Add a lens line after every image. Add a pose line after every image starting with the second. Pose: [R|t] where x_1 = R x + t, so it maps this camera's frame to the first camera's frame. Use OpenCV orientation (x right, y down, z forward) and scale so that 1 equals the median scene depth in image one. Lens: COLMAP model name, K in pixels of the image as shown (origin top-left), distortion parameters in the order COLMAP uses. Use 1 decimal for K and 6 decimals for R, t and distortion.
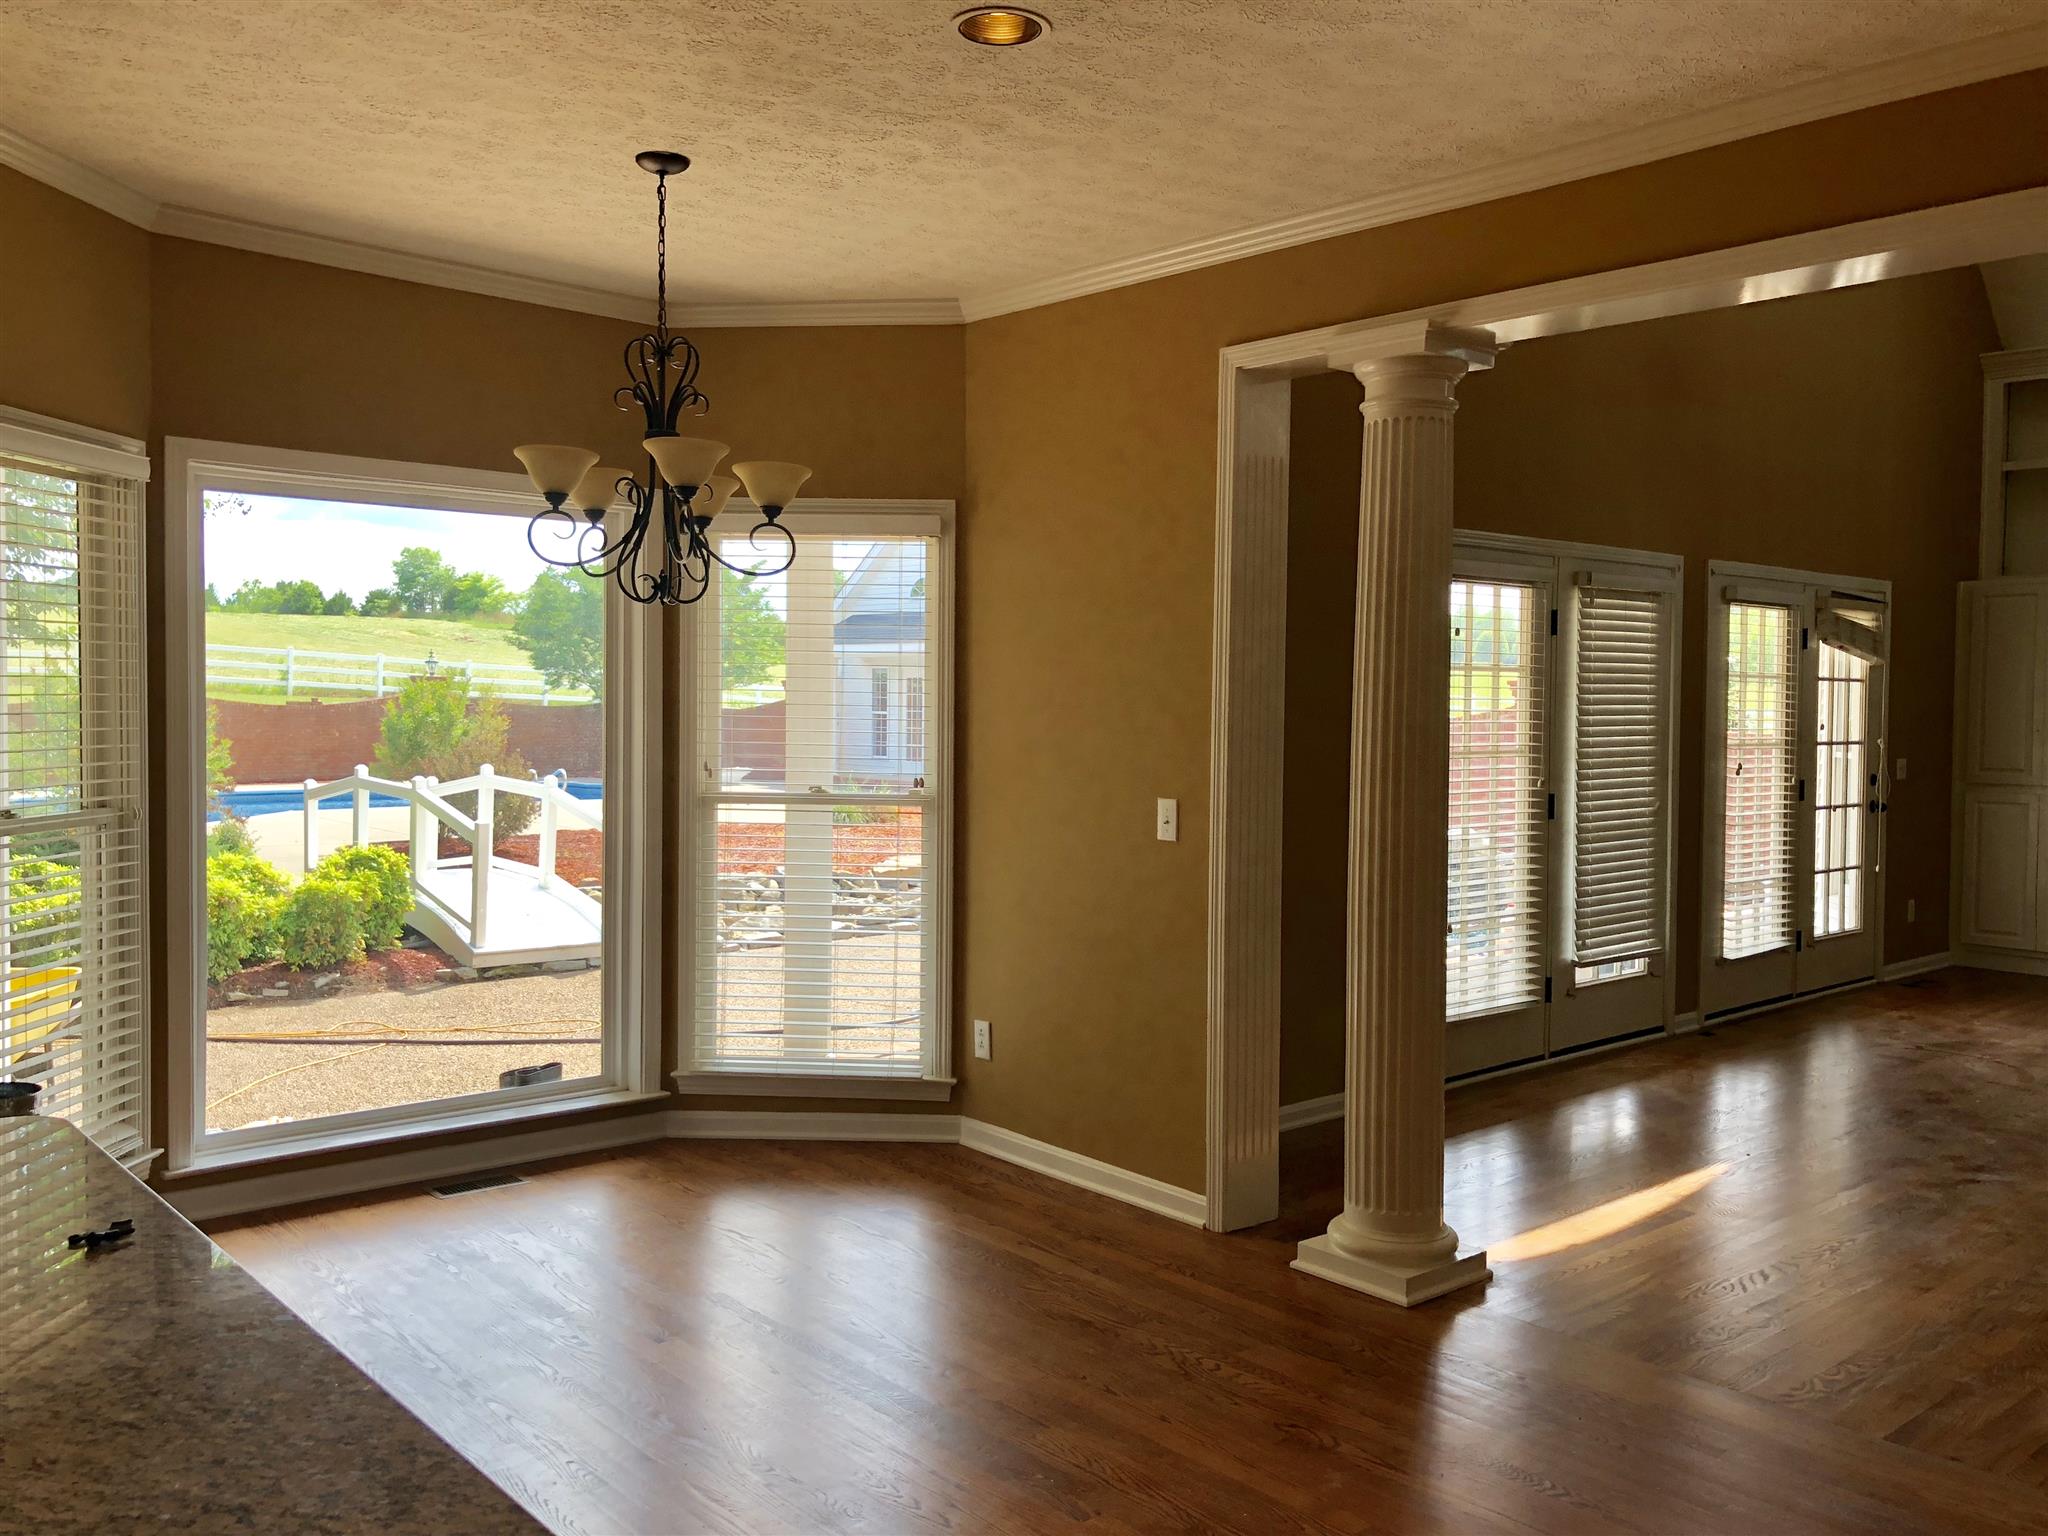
lens RADIAL K [[1700.8, 0, 1026.6], [0, 1700.8, 762.9], [0, 0, 1]] dist [0.067249, -0.094000]
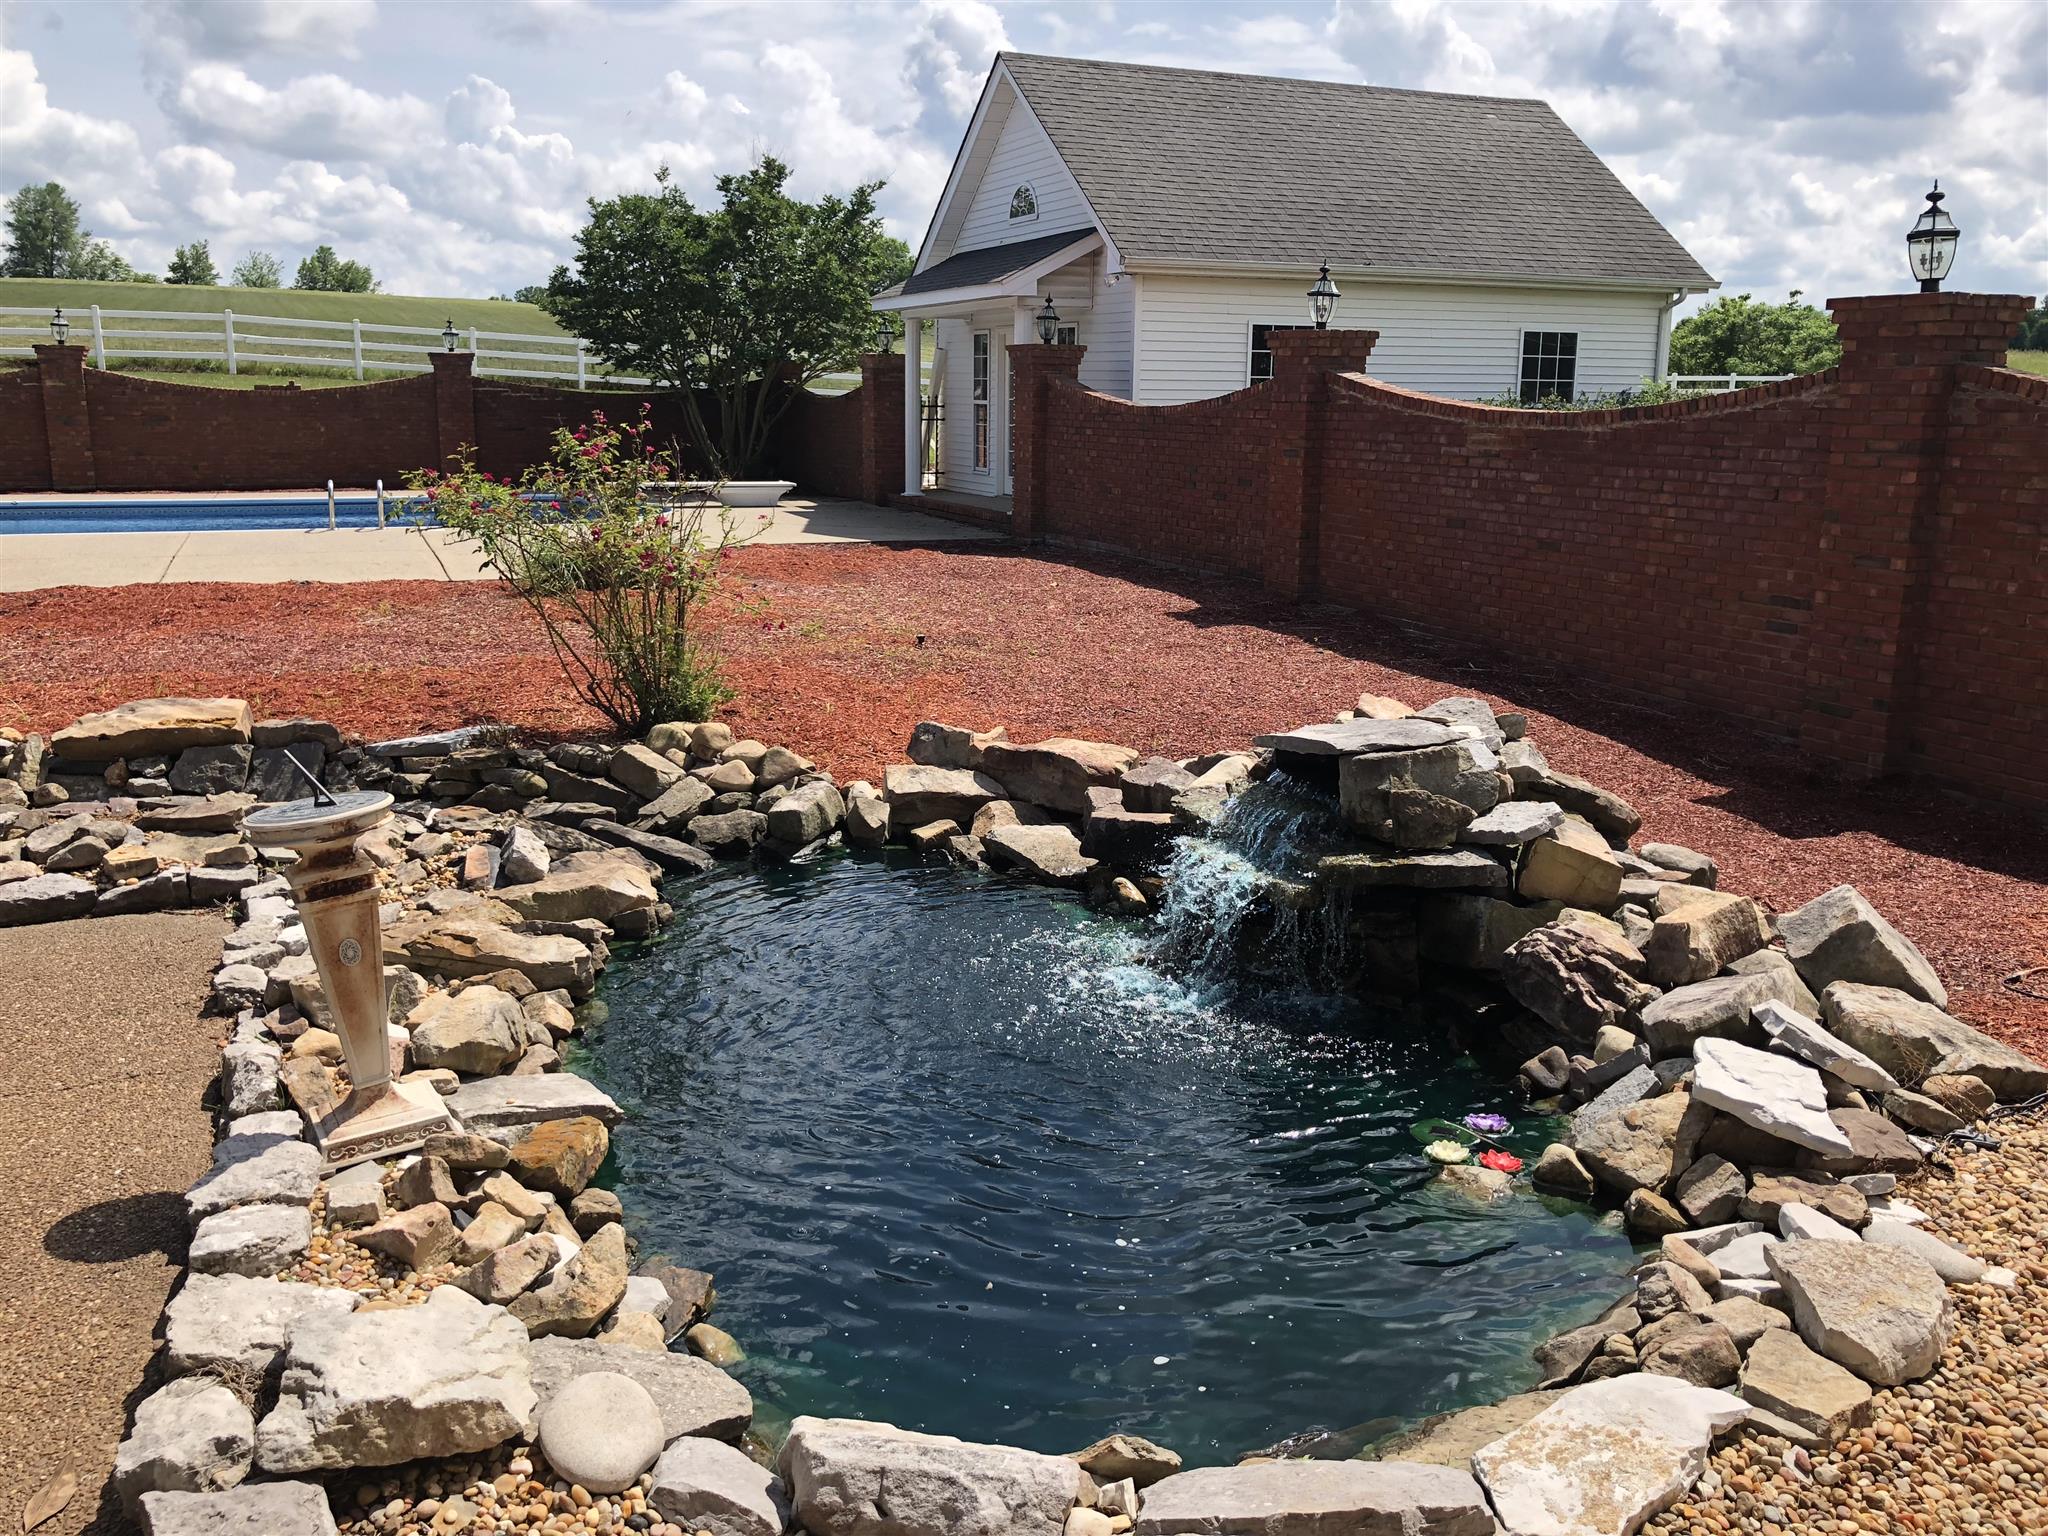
lens RADIAL K [[1700.8, 0, 1014.5], [0, 1700.8, 761.8], [0, 0, 1]] dist [0.067249, -0.094000]
pose [[0.947645, 0.064763, -0.312689, 0.131144], [-0.011042, 0.985278, 0.170603, -0.003669], [0.319135, -0.158218, 0.934409, 0.310215]]
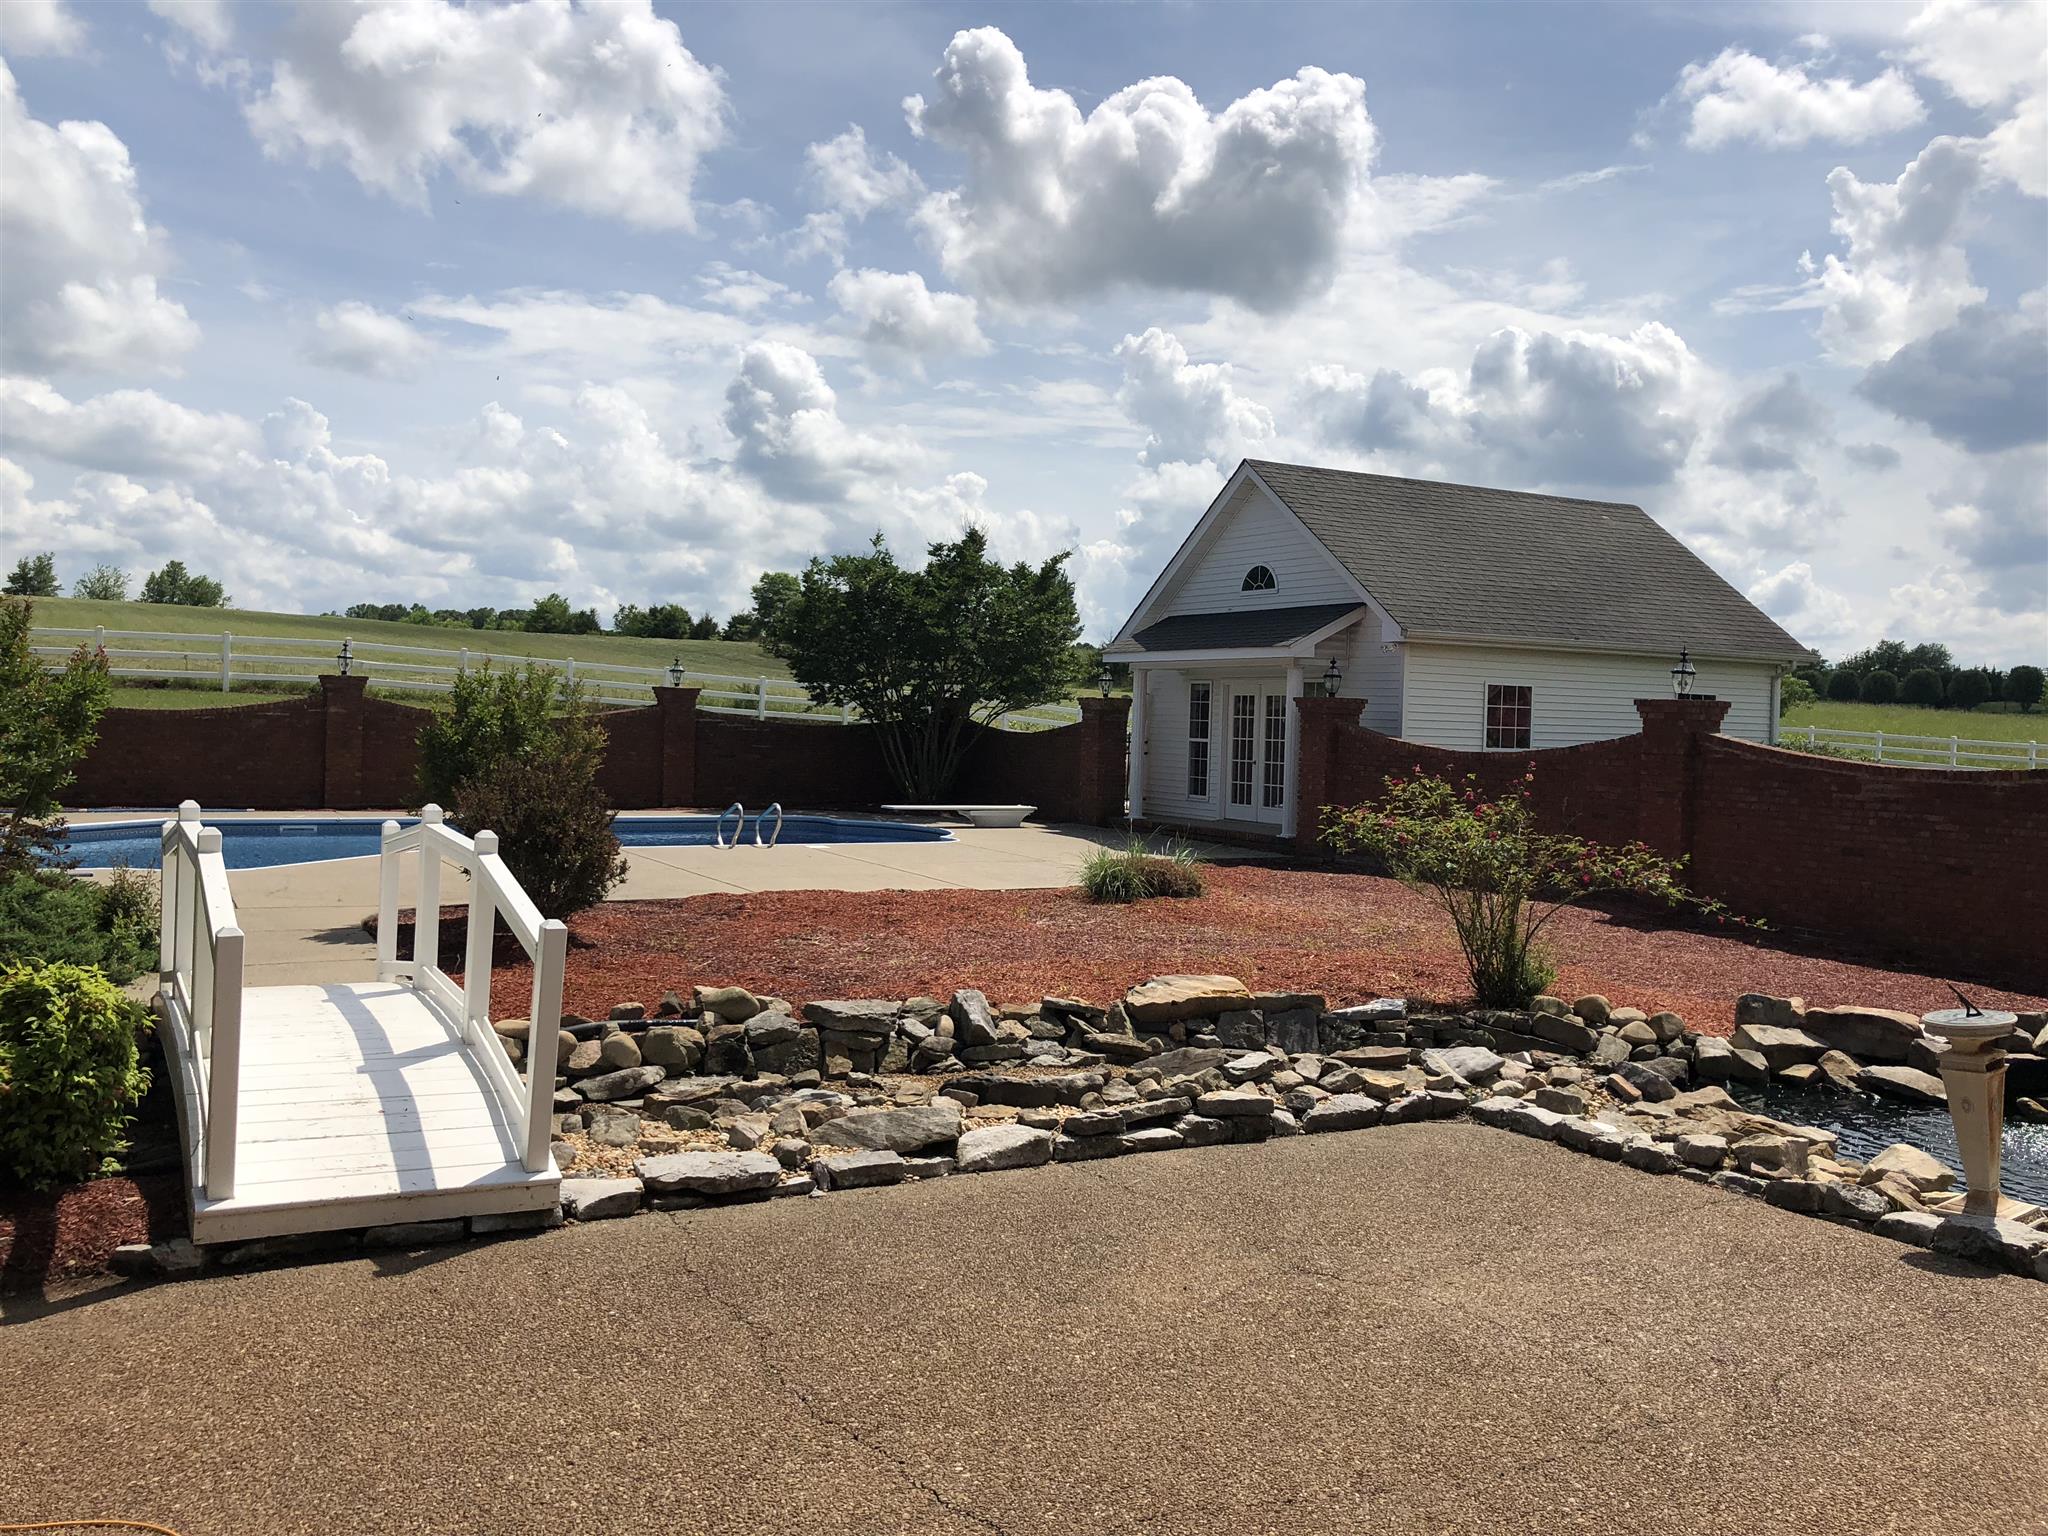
lens RADIAL K [[1700.8, 0, 1027.4], [0, 1700.8, 783.1], [0, 0, 1]] dist [0.067249, -0.094000]
pose [[0.978732, 0.023723, -0.203765, -0.002497], [-0.025100, 0.999676, -0.004178, -0.003869], [0.203600, 0.009204, 0.979011, 0.198163]]
